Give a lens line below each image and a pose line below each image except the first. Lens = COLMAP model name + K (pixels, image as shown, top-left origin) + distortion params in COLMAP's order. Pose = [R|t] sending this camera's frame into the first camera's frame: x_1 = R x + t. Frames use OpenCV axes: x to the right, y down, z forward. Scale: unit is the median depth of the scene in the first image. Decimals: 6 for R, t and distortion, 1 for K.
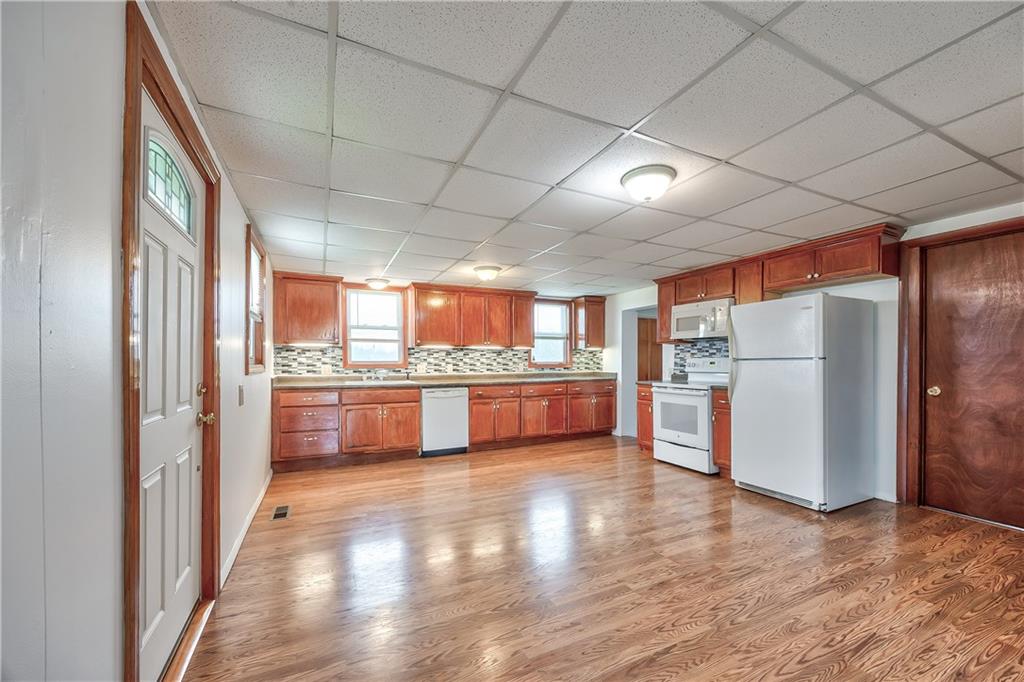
lens RADIAL K [[401.7, 0, 511.9], [0, 401.7, 362.7], [0, 0, 1]] dist [-0.000181, 0.000059]
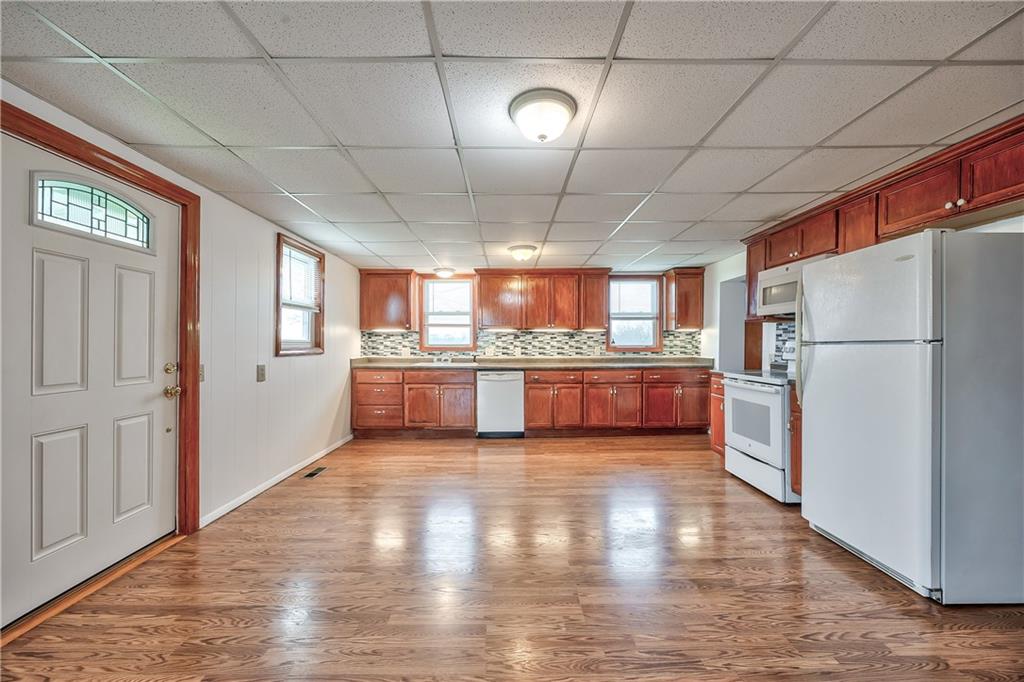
lens RADIAL K [[387.8, 0, 511.3], [0, 387.8, 345.3], [0, 0, 1]] dist [-0.001193, -0.000217]
pose [[0.904177, 0.001592, -0.427156, 0.265927], [-0.001445, 0.999999, 0.000669, -0.002577], [0.427156, 0.000013, 0.904178, 0.129673]]
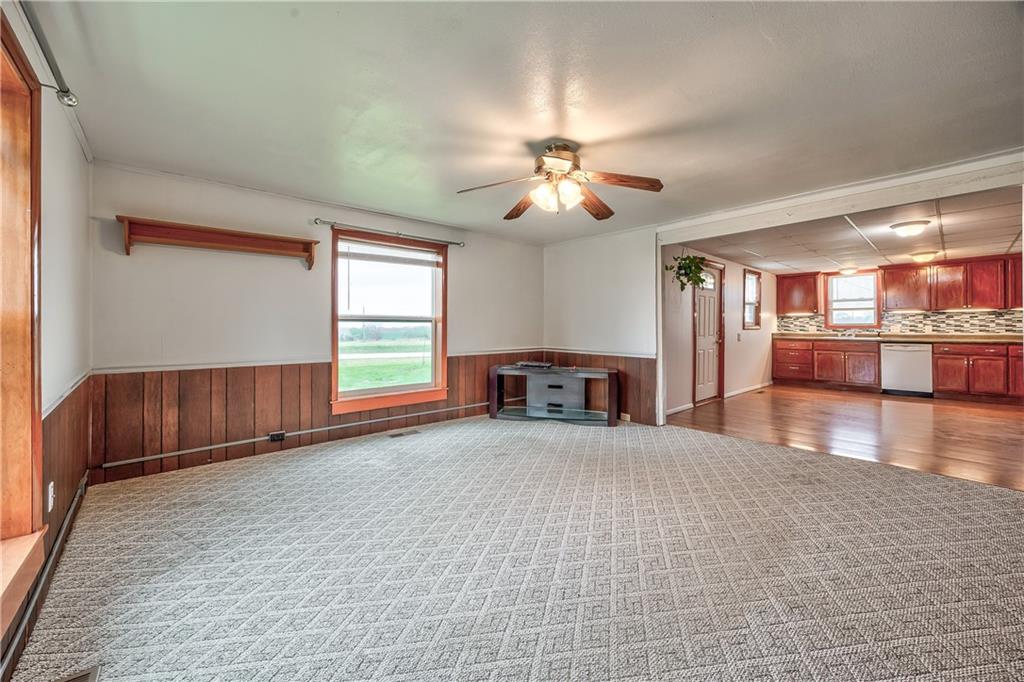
lens RADIAL K [[392.5, 0, 511.9], [0, 392.5, 326.9], [0, 0, 1]] dist [-0.000422, -0.000051]
pose [[0.268142, -0.000635, -0.963379, 0.697789], [0.001989, 0.999998, -0.000105, 0.005974], [0.963377, -0.001888, 0.268143, -0.554654]]
